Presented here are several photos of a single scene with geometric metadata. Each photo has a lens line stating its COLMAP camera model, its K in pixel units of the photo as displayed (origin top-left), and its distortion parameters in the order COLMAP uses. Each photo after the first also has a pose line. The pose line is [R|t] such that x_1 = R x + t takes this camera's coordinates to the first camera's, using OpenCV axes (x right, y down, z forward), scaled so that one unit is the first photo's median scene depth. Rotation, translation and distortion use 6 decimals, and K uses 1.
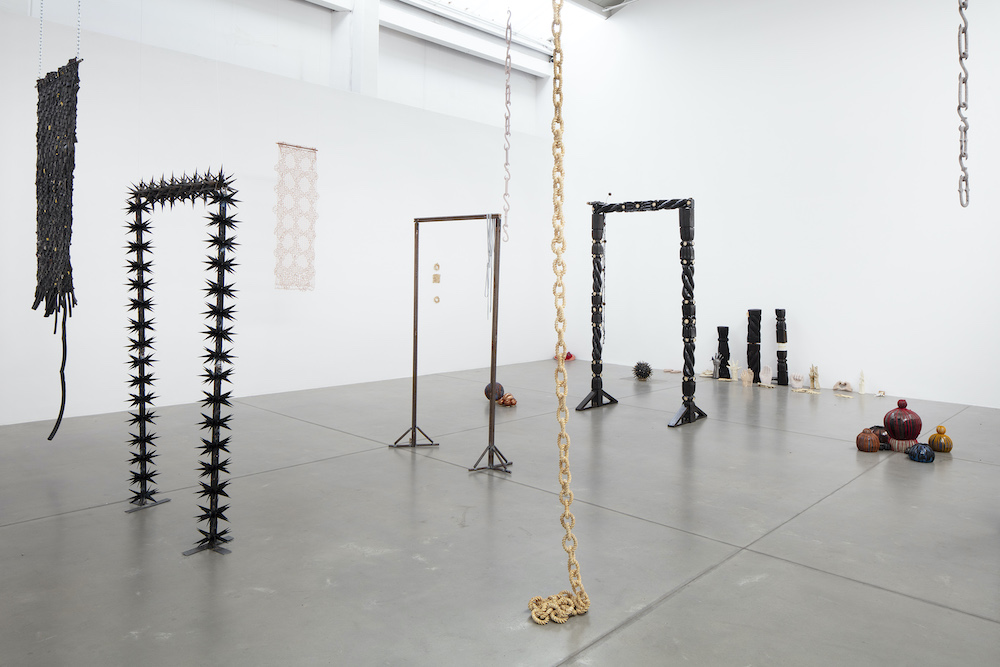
lens RADIAL K [[700.2, 0, 466.5], [0, 700.2, 263.4], [0, 0, 1]] dist [-0.004971, -0.001412]
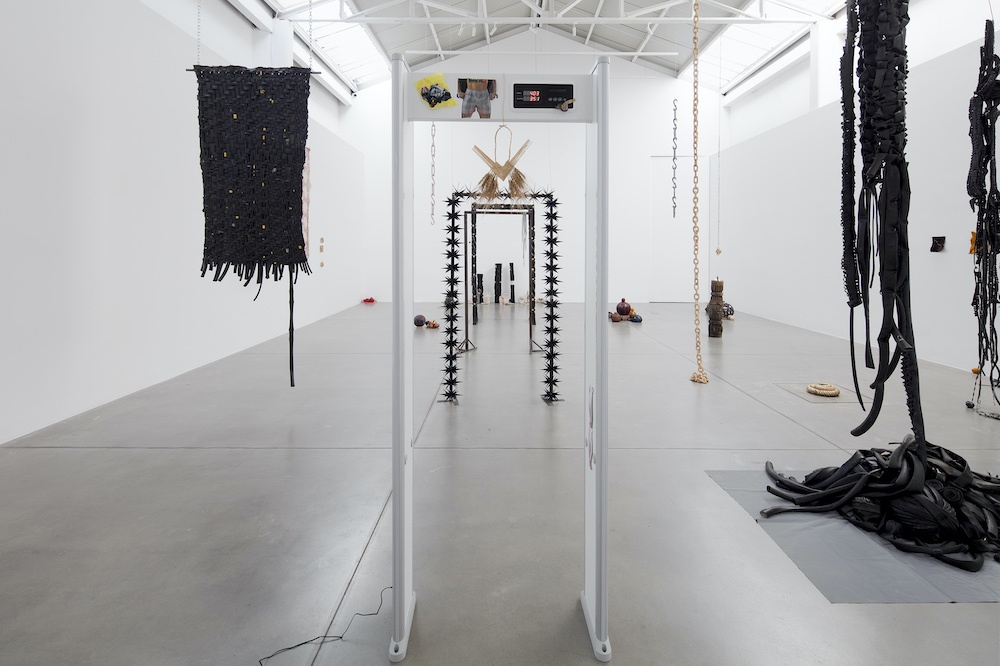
lens RADIAL K [[492.9, 0, 511.4], [0, 492.9, 262.2], [0, 0, 1]] dist [0.002859, 0.000252]
pose [[0.693905, -0.031796, 0.719364, -0.626398], [-0.006172, 0.998725, 0.050097, -0.003590], [-0.720040, -0.039203, 0.692824, 0.101719]]
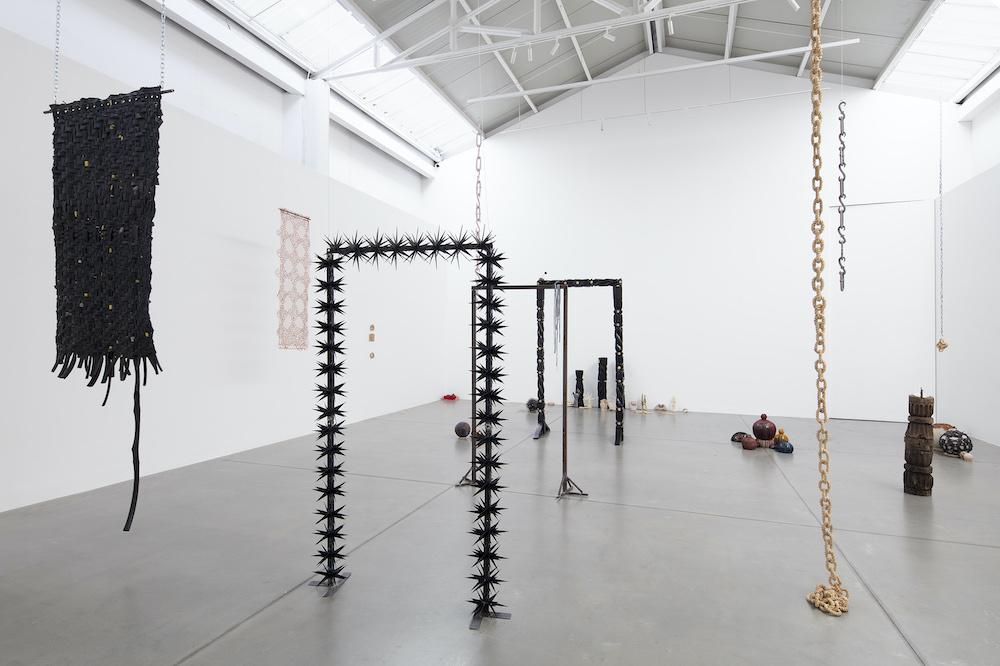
lens RADIAL K [[521.0, 0, 493.7], [0, 521.0, 331.9], [0, 0, 1]] dist [0.000641, -0.001126]
pose [[0.904124, -0.001753, 0.427266, -0.313279], [-0.003961, 0.999914, 0.012484, 0.000207], [-0.427251, -0.012979, 0.904040, 0.158932]]
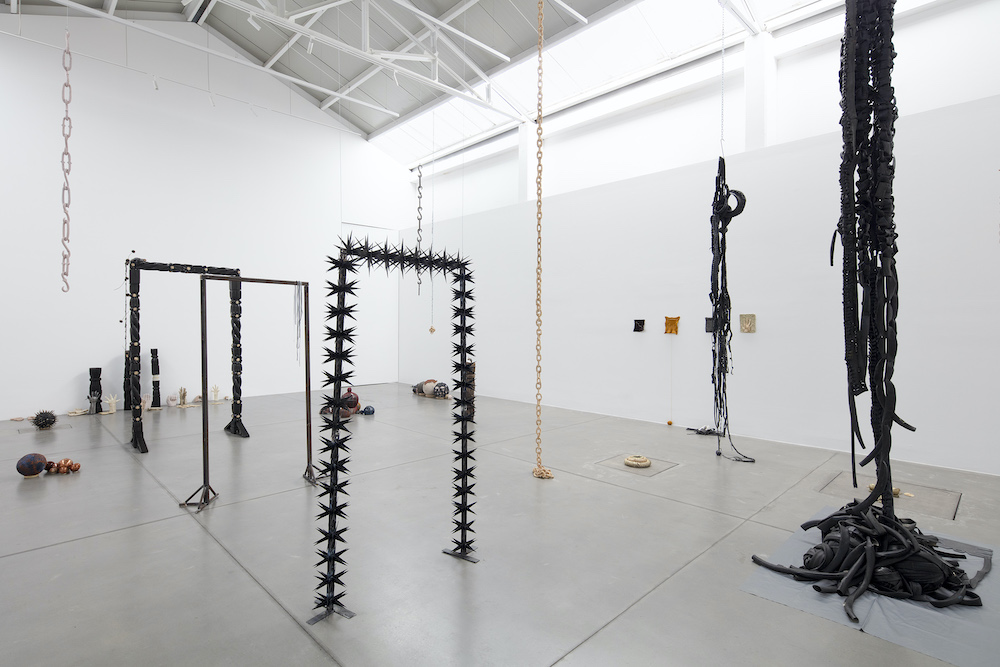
lens RADIAL K [[507.0, 0, 496.4], [0, 507.0, 331.0], [0, 0, 1]] dist [0.002914, 0.000723]
pose [[0.001867, -0.030981, 0.999518, -0.600189], [-0.020344, 0.999312, 0.031013, -0.012381], [-0.999791, -0.020392, 0.001236, 0.447670]]
